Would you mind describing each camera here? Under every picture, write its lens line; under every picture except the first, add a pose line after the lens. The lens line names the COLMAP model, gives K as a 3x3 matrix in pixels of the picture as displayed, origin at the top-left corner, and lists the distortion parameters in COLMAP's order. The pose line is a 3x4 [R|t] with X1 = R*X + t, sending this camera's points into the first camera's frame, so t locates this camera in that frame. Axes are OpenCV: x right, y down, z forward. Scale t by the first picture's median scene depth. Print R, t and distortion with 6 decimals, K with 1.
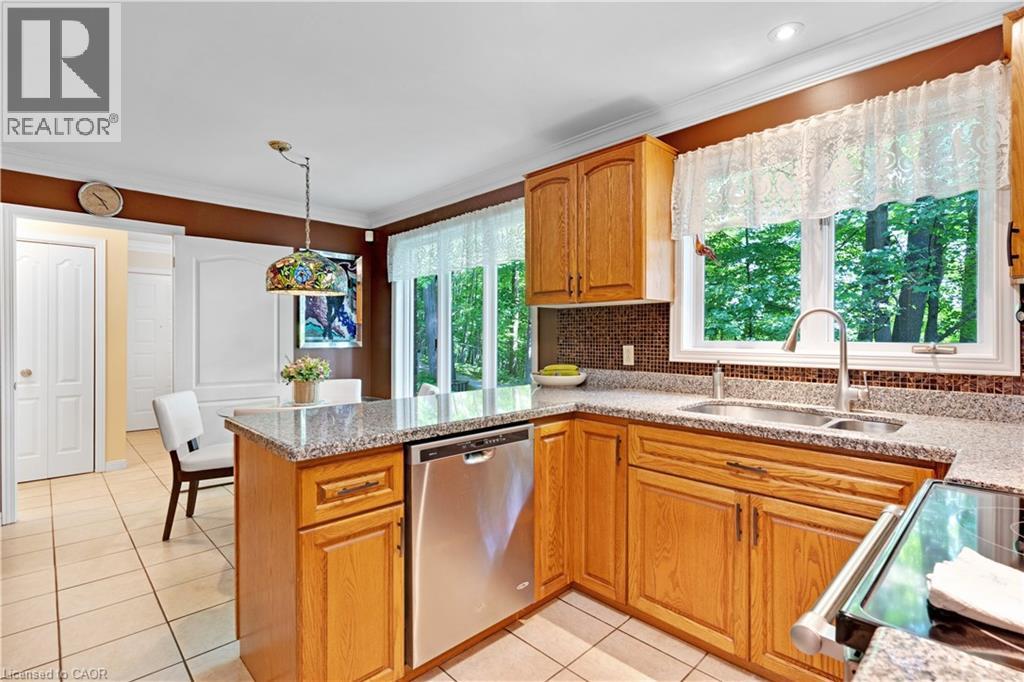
lens RADIAL K [[484.7, 0, 511.7], [0, 484.7, 337.6], [0, 0, 1]] dist [0.002015, 0.000223]
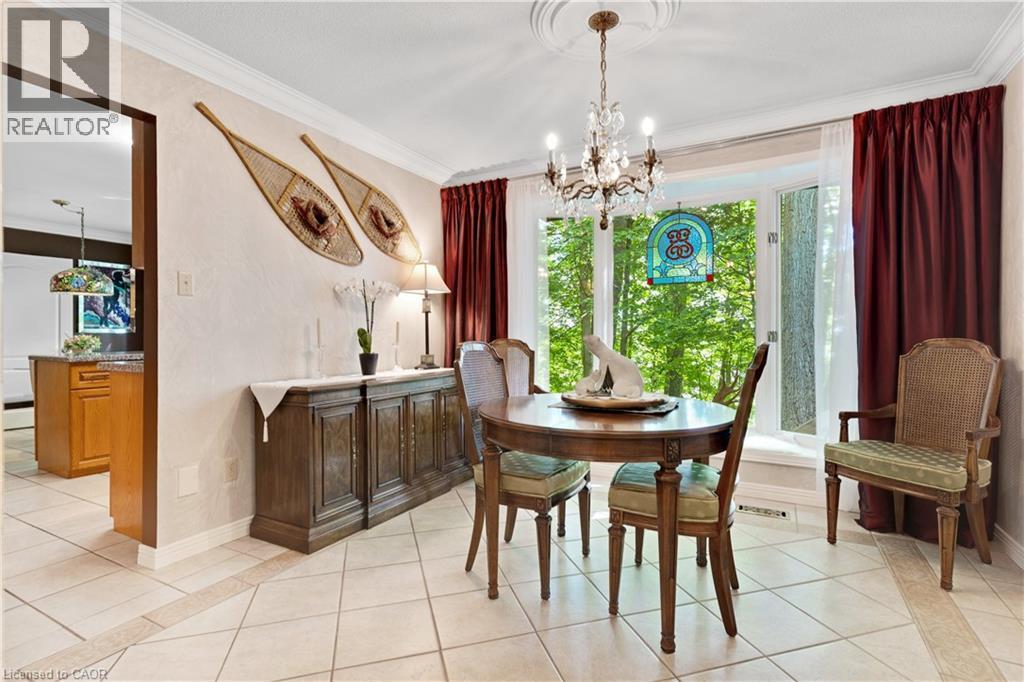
lens RADIAL K [[484.7, 0, 511.7], [0, 484.7, 337.6], [0, 0, 1]] dist [0.002015, 0.000223]
pose [[0.954595, -0.001644, 0.297901, 0.558949], [0.002597, 0.999993, -0.002804, 0.074880], [-0.297894, 0.003451, 0.954593, -1.170308]]
